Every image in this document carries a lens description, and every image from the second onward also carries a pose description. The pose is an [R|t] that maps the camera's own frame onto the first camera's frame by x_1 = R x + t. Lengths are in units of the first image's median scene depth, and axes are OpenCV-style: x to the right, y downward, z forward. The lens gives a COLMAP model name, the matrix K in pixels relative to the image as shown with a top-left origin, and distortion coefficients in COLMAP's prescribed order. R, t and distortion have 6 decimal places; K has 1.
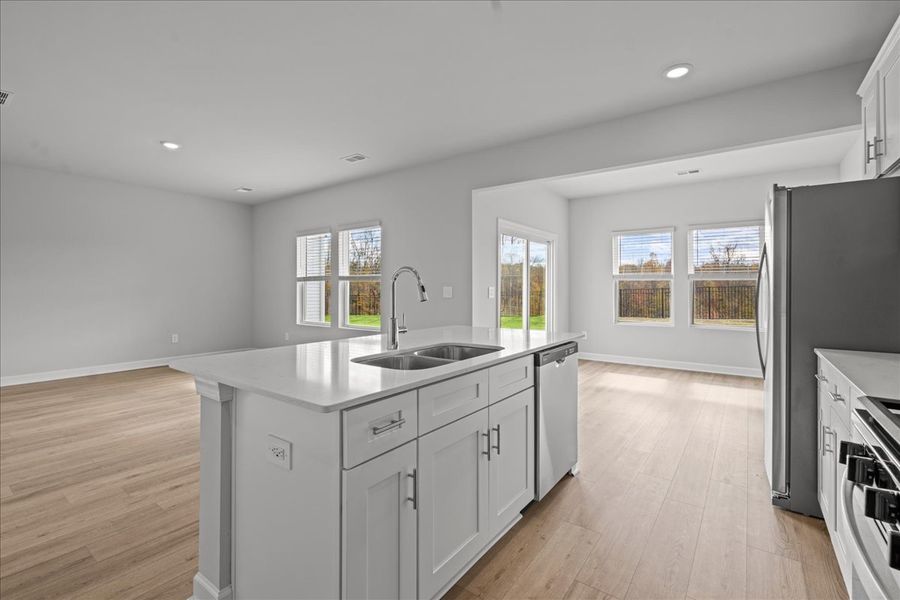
lens RADIAL K [[397.3, 0, 452.6], [0, 397.3, 297.0], [0, 0, 1]] dist [-0.012161, 0.001971]
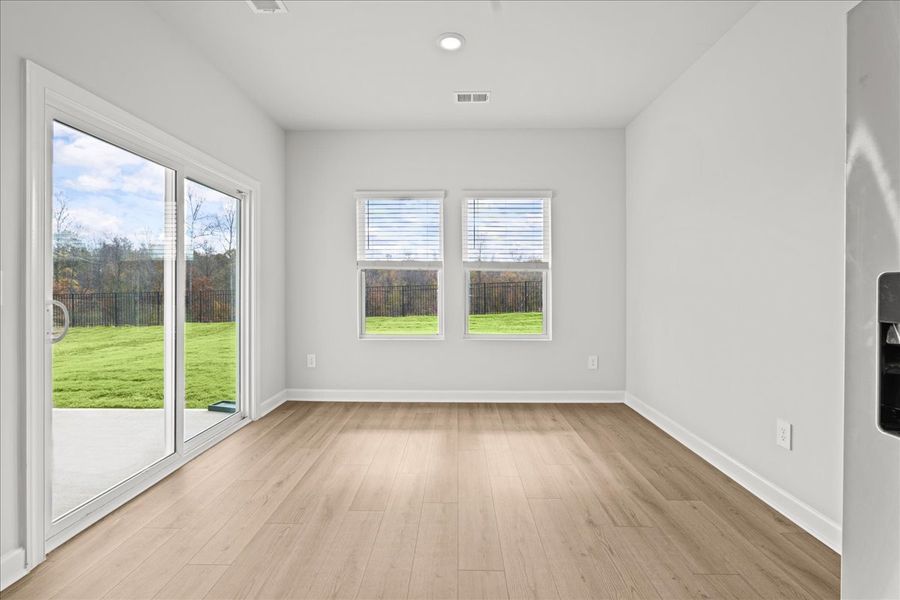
lens RADIAL K [[403.4, 0, 447.0], [0, 403.4, 286.5], [0, 0, 1]] dist [-0.000687, -0.001714]
pose [[0.817988, 0.000212, 0.575236, 0.169731], [0.011416, 0.999797, -0.016603, -0.005168], [-0.575122, 0.020148, 0.817819, 0.438095]]
